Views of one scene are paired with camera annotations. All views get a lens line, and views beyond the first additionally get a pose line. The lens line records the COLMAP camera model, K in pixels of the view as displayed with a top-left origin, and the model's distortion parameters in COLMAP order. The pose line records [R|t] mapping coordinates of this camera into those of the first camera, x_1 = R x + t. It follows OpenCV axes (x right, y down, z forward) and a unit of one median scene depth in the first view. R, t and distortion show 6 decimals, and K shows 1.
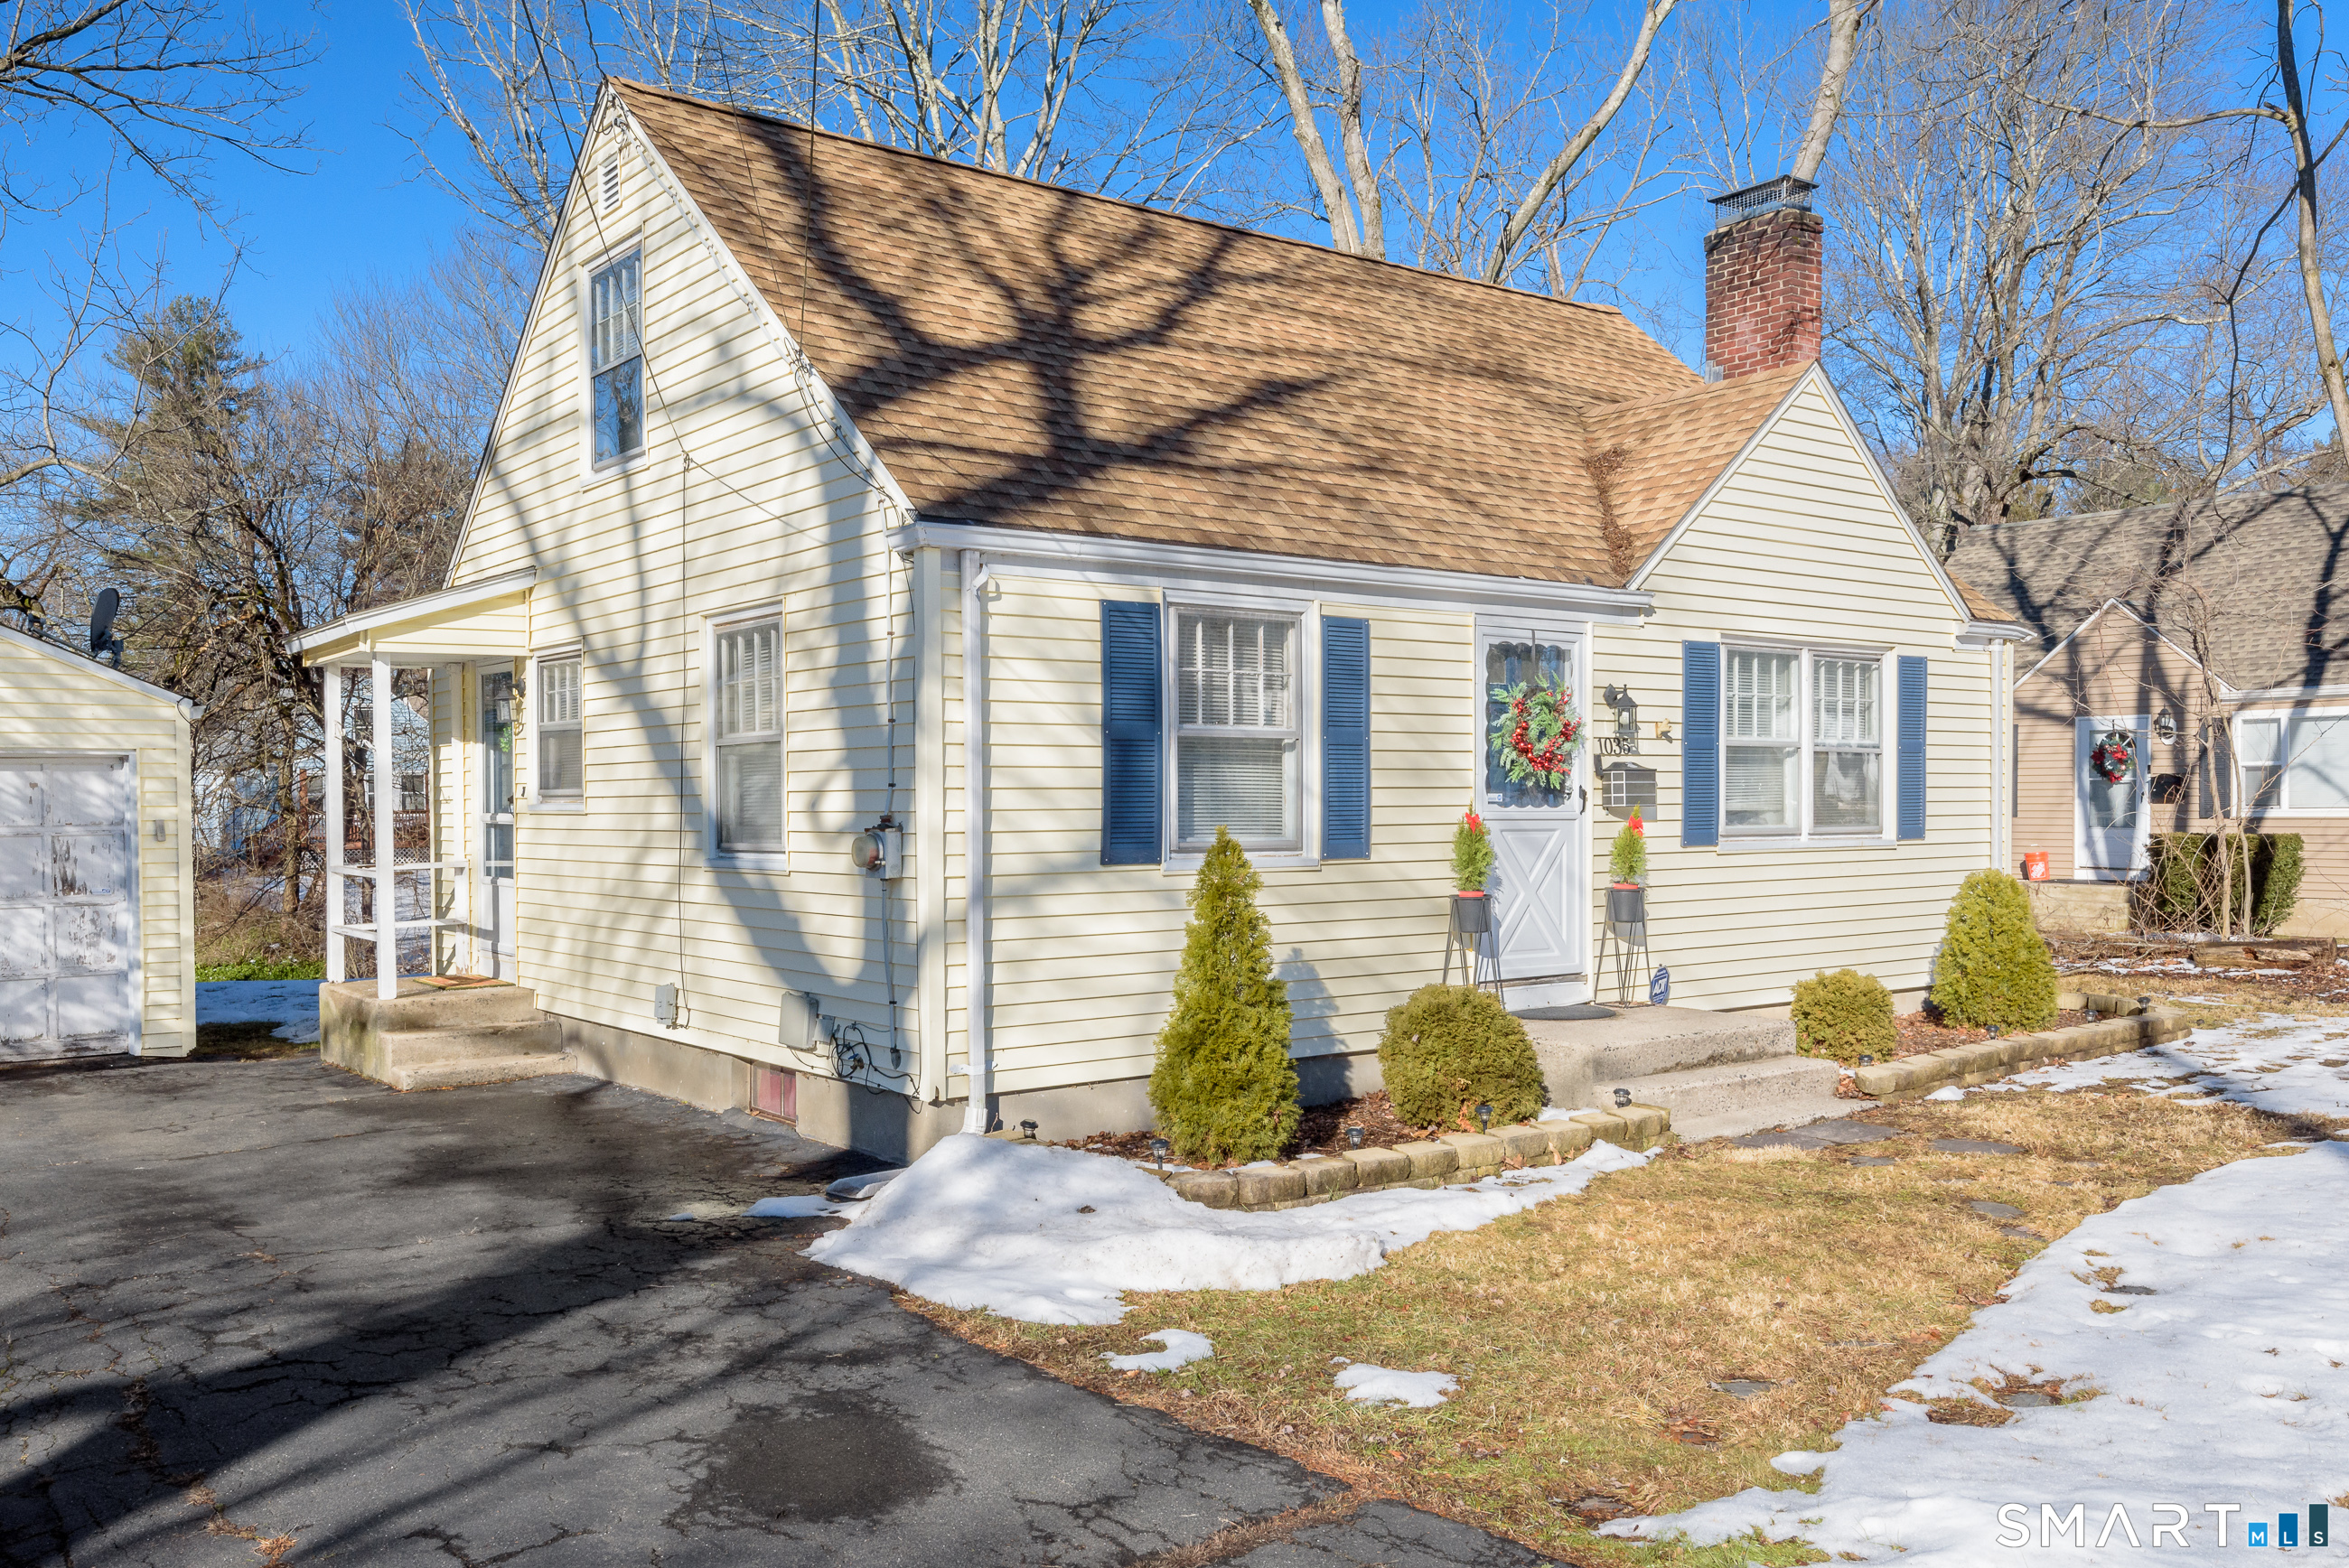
lens RADIAL K [[1908.9, 0, 1174.5], [0, 1908.9, 784.0], [0, 0, 1]] dist [0.007569, 0.001854]
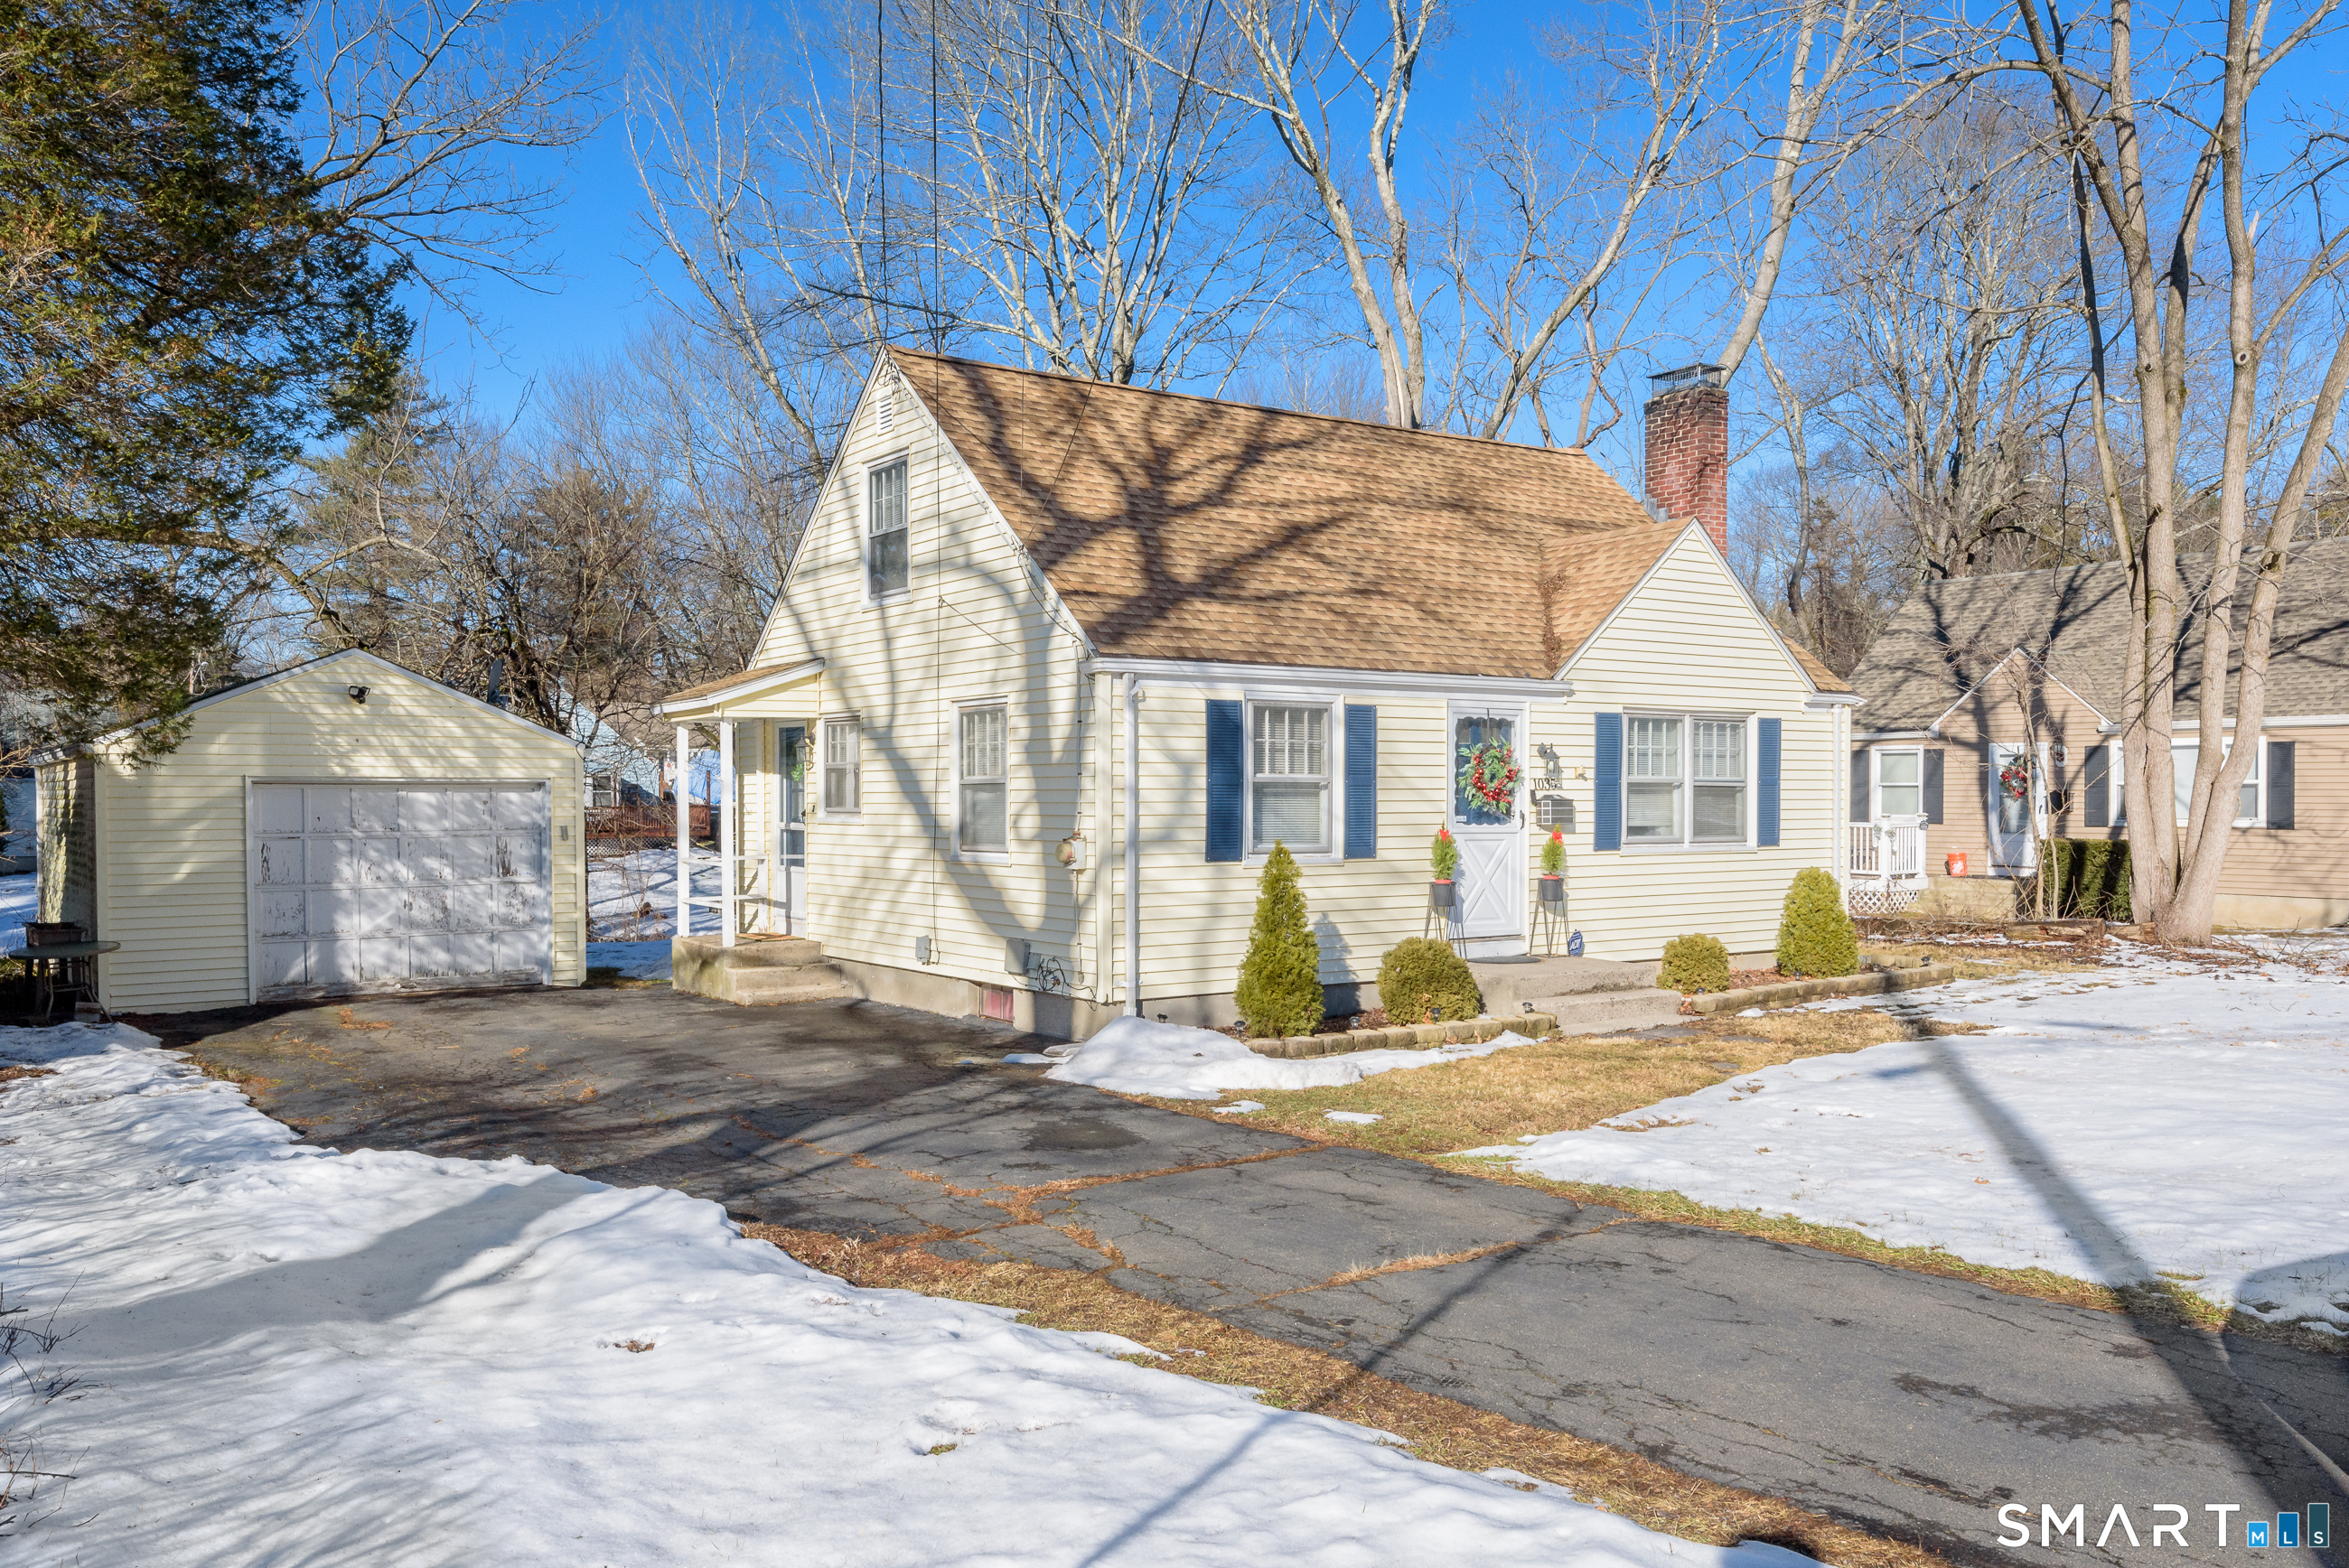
lens RADIAL K [[1827.5, 0, 1174.7], [0, 1827.5, 792.4], [0, 0, 1]] dist [-0.001109, -0.000481]
pose [[0.998877, 0.004671, -0.047137, 0.006997], [-0.004312, 0.999961, 0.007717, -0.023012], [0.047171, -0.007505, 0.998859, -0.449428]]
